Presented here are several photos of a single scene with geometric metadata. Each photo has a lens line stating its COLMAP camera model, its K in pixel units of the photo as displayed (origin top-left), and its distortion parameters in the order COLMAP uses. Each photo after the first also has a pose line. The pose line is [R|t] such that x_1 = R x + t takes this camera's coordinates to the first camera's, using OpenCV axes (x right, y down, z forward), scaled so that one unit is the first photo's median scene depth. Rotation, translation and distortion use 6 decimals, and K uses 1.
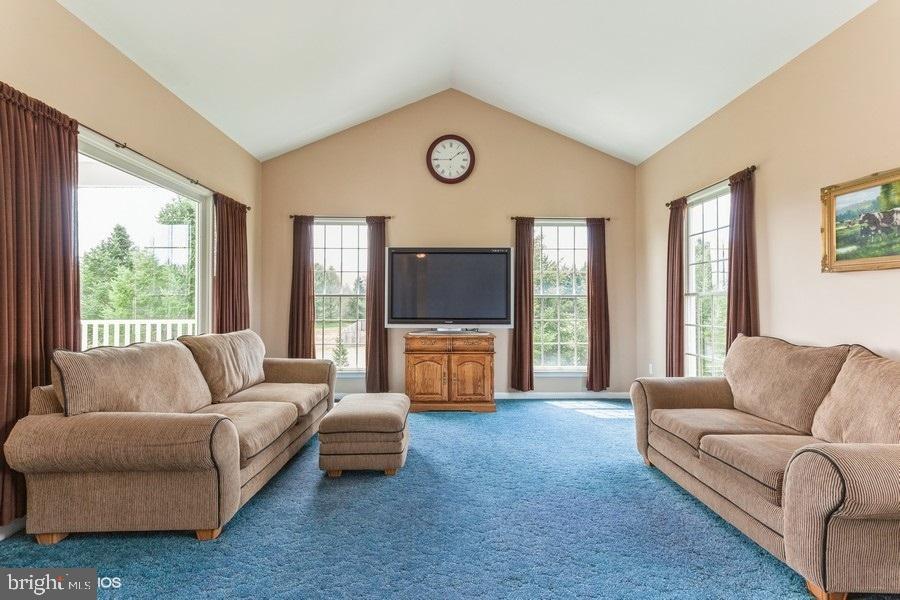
lens RADIAL K [[422.1, 0, 450.0], [0, 422.1, 300.0], [0, 0, 1]] dist [0.006855, 0.001000]
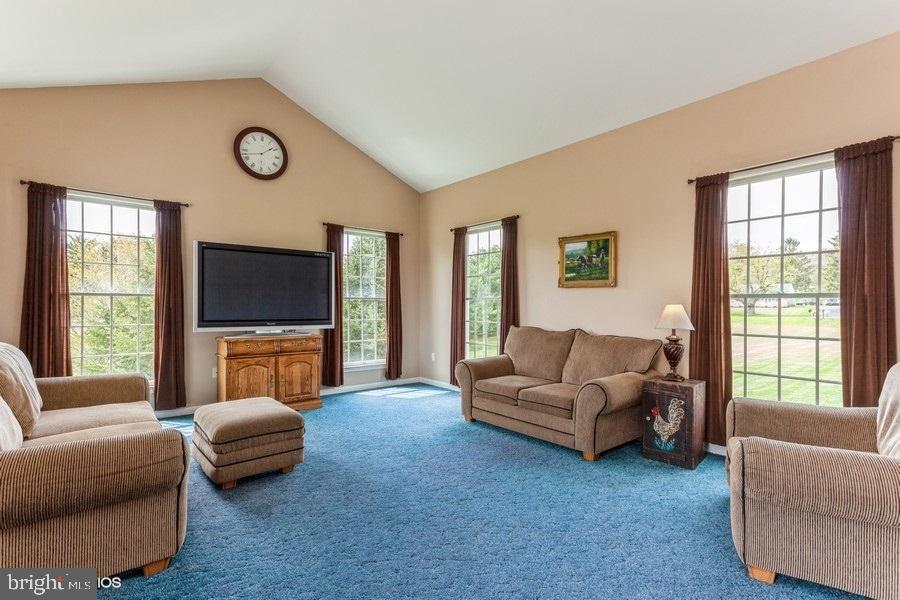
lens RADIAL K [[430.6, 0, 450.2], [0, 430.6, 308.8], [0, 0, 1]] dist [-0.001988, 0.000494]
pose [[0.774306, -0.001952, 0.632808, -0.348993], [-0.009202, 0.999855, 0.014344, -0.000612], [-0.632744, -0.016930, 0.774176, -0.035314]]
